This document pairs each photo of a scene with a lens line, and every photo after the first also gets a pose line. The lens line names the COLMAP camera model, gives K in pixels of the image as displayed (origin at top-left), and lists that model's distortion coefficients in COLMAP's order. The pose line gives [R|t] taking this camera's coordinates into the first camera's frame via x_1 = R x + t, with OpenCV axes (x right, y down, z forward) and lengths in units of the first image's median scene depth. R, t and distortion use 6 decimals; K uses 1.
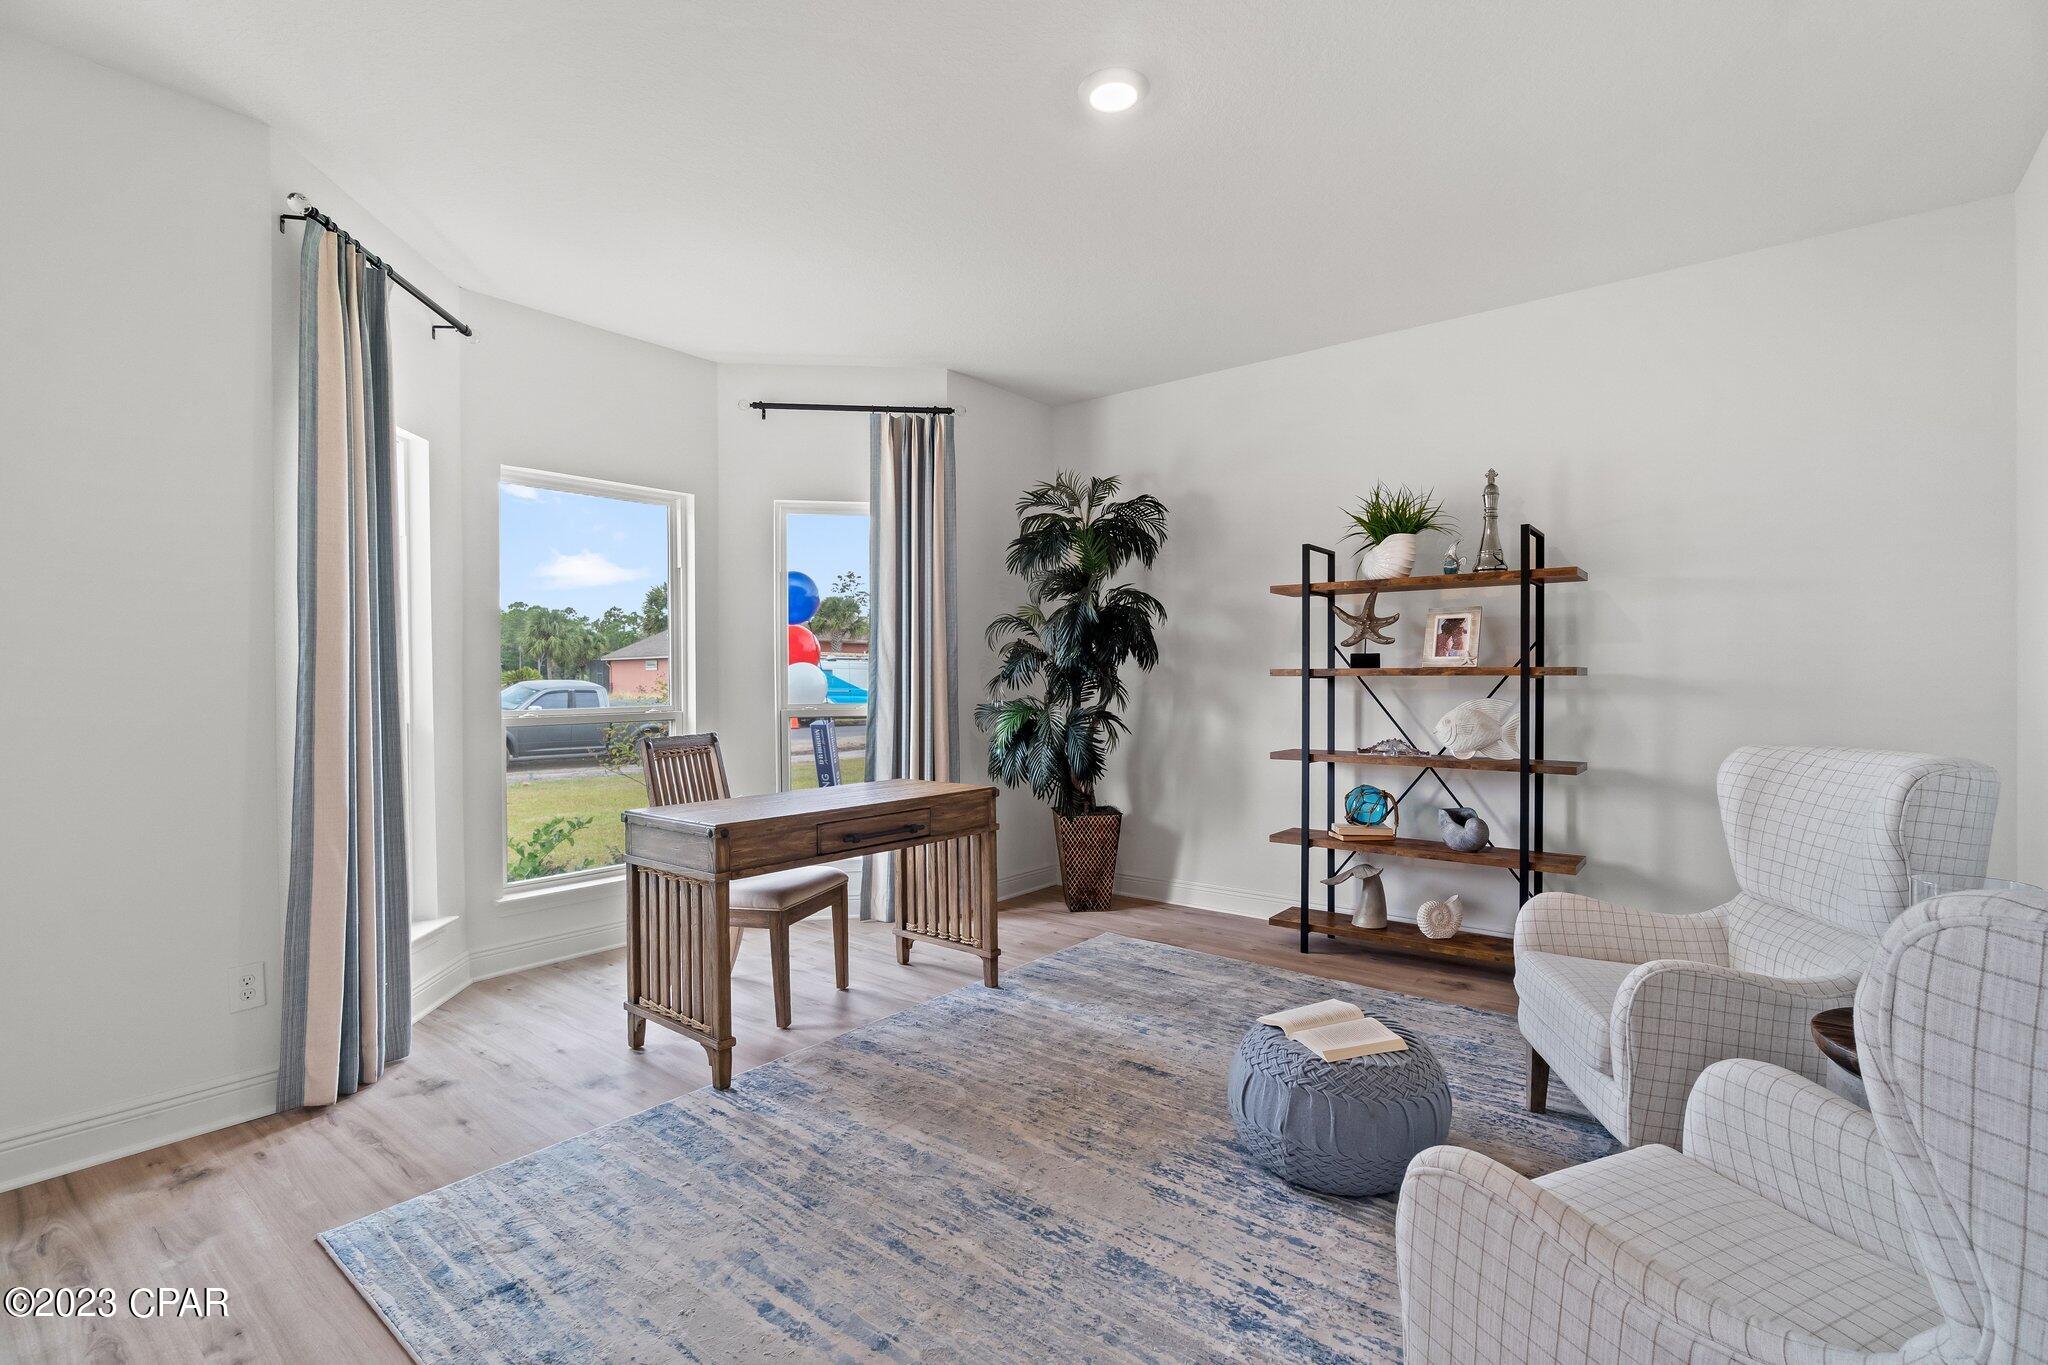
lens RADIAL K [[946.4, 0, 1026.4], [0, 946.4, 683.7], [0, 0, 1]] dist [-0.000310, -0.000109]
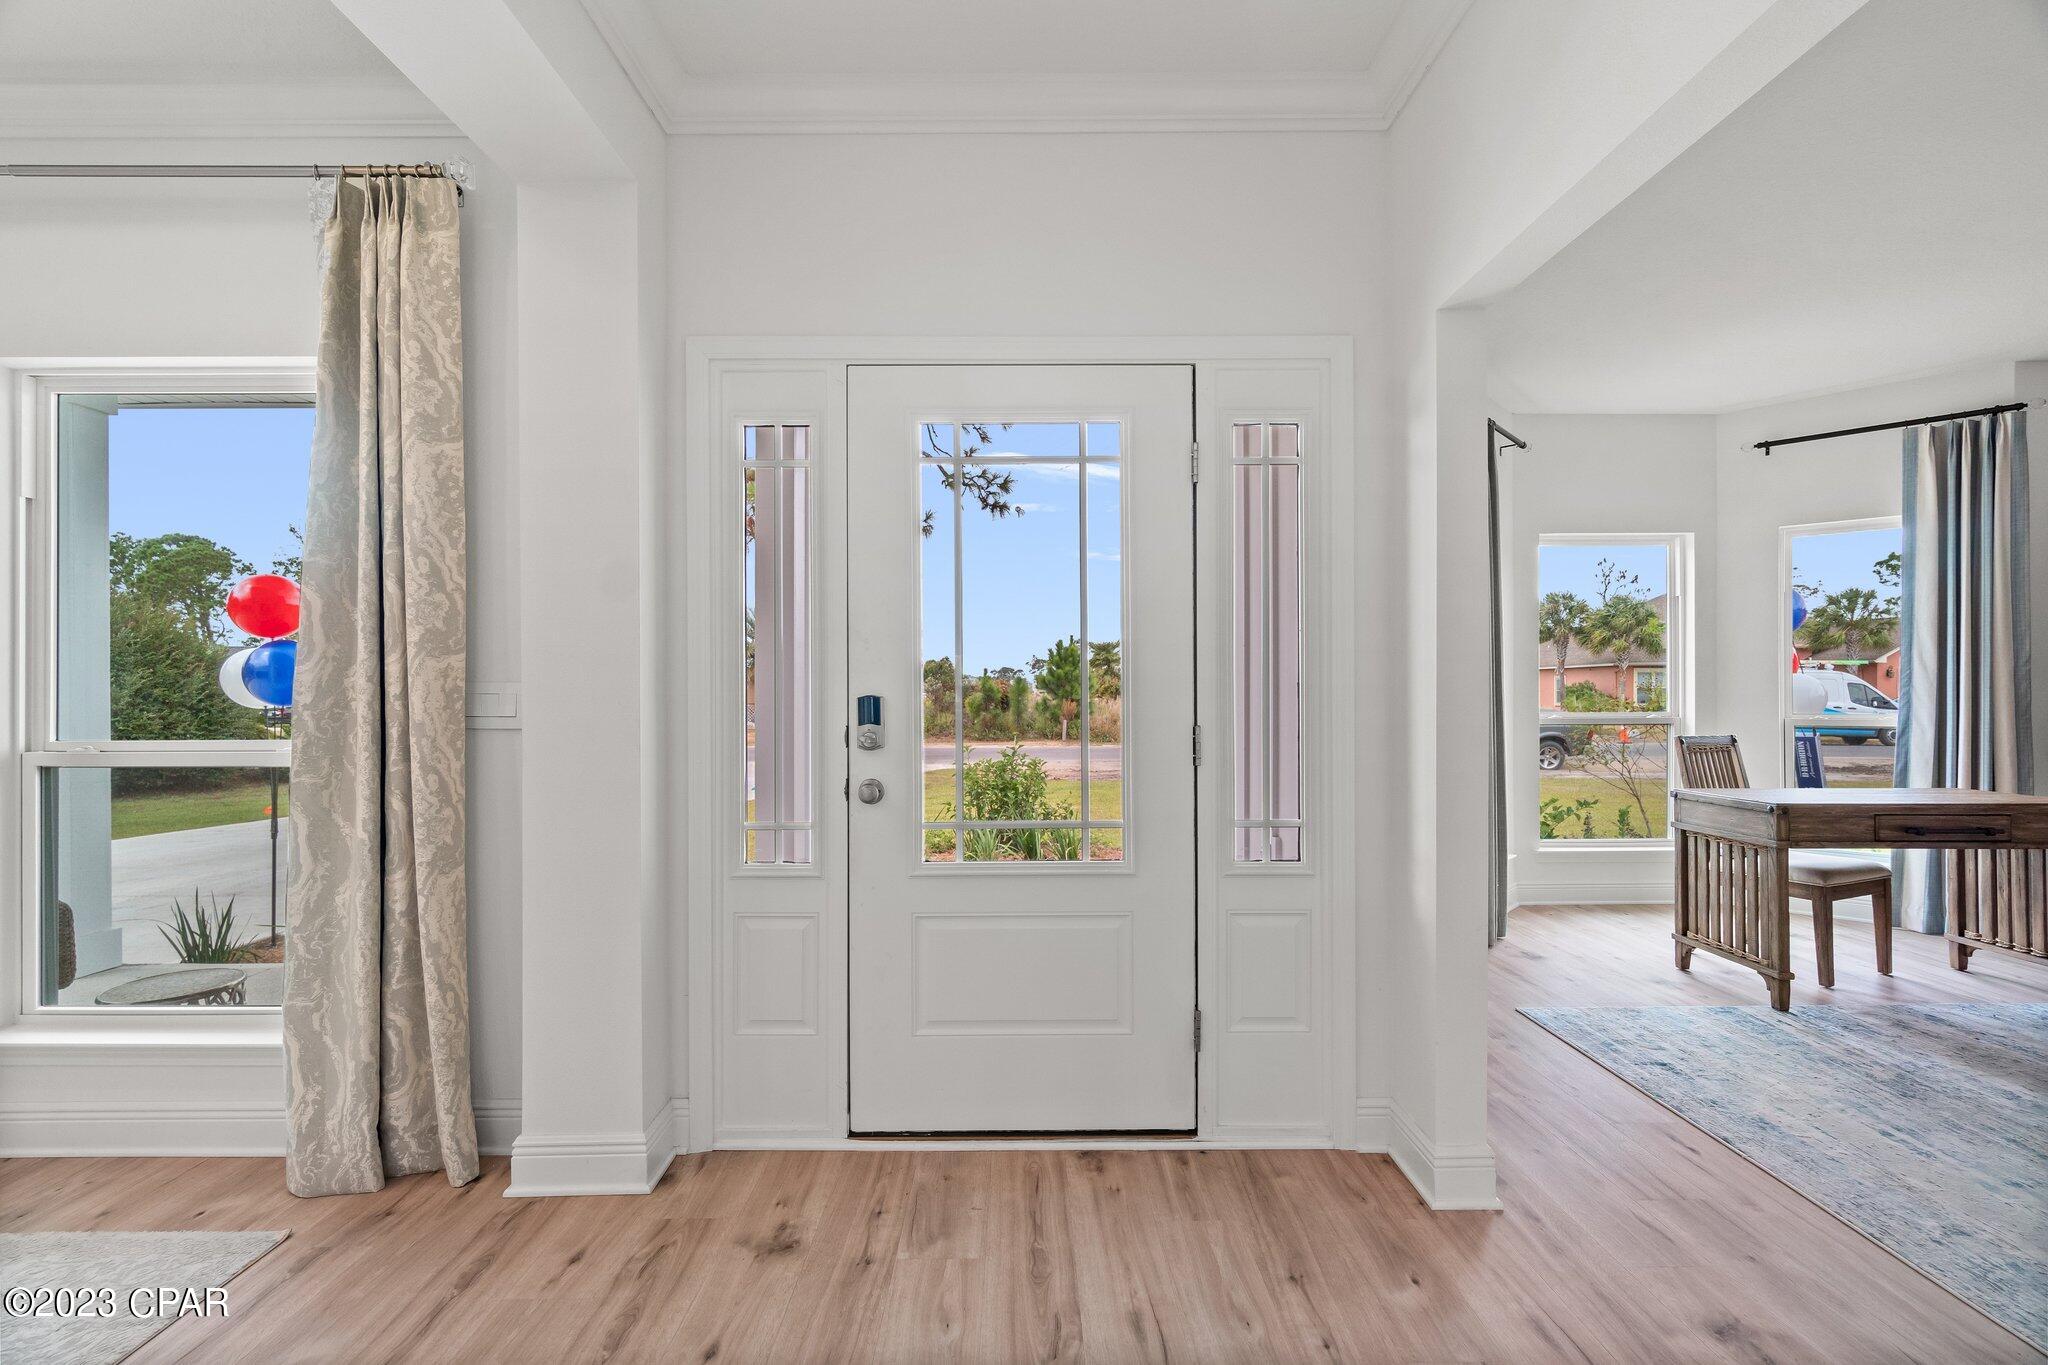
lens RADIAL K [[890.6, 0, 1018.0], [0, 890.6, 691.6], [0, 0, 1]] dist [-0.000944, 0.000773]
pose [[0.635520, 0.004043, -0.772074, -0.044749], [-0.006687, 0.999978, -0.000268, 0.004132], [0.772055, 0.005333, 0.635533, -0.508723]]
